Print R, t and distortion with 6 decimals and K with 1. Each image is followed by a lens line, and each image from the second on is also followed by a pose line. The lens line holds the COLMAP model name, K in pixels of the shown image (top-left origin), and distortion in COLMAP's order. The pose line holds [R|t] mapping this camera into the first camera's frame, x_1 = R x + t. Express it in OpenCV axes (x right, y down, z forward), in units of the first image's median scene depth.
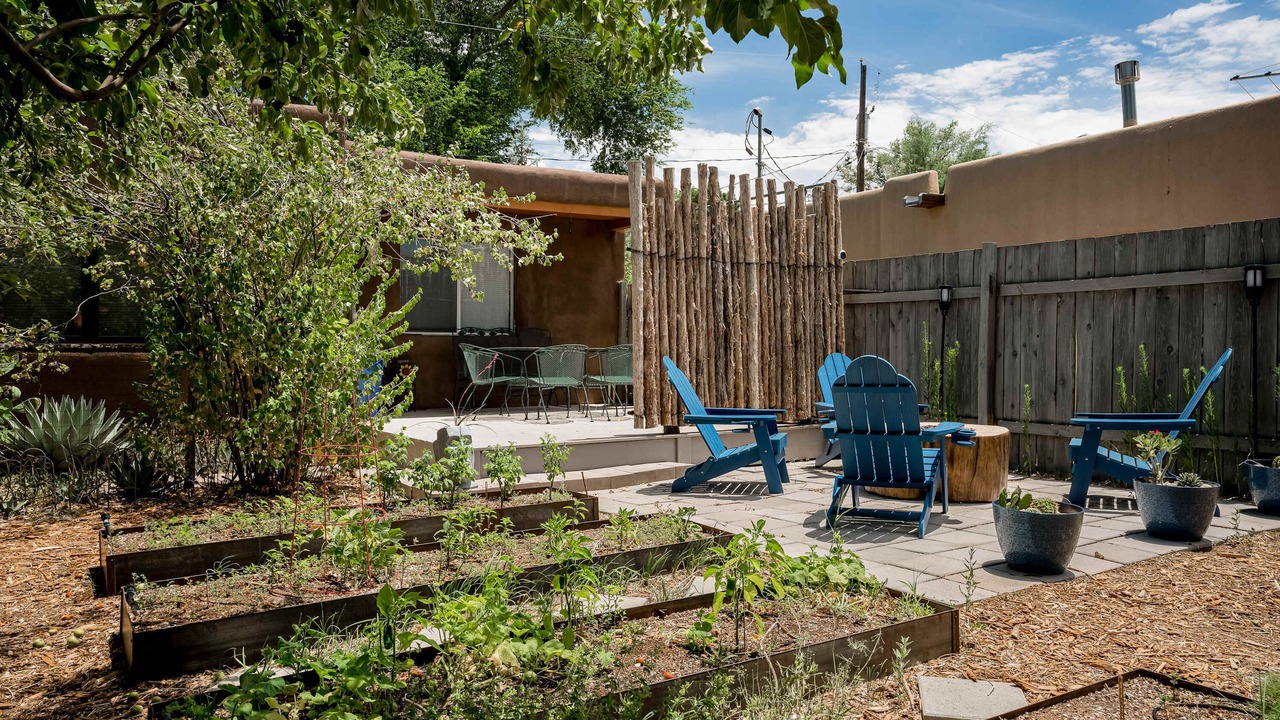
lens RADIAL K [[906.4, 0, 634.5], [0, 906.4, 357.1], [0, 0, 1]] dist [0.001913, 0.006156]
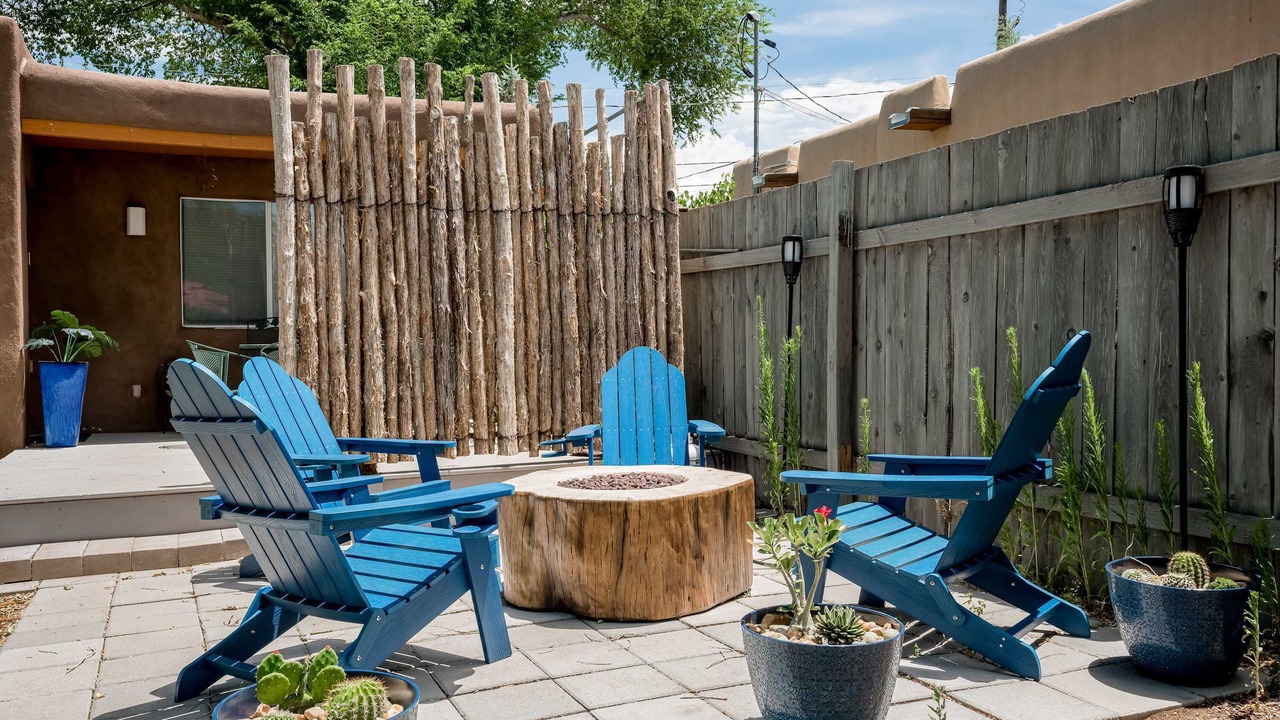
lens RADIAL K [[1060.3, 0, 642.2], [0, 1060.3, 358.4], [0, 0, 1]] dist [0.016803, -0.005446]
pose [[0.987552, -0.011184, -0.156896, 0.361505], [0.012110, 0.999914, 0.004948, -0.000571], [0.156827, -0.006786, 0.987603, 0.276320]]
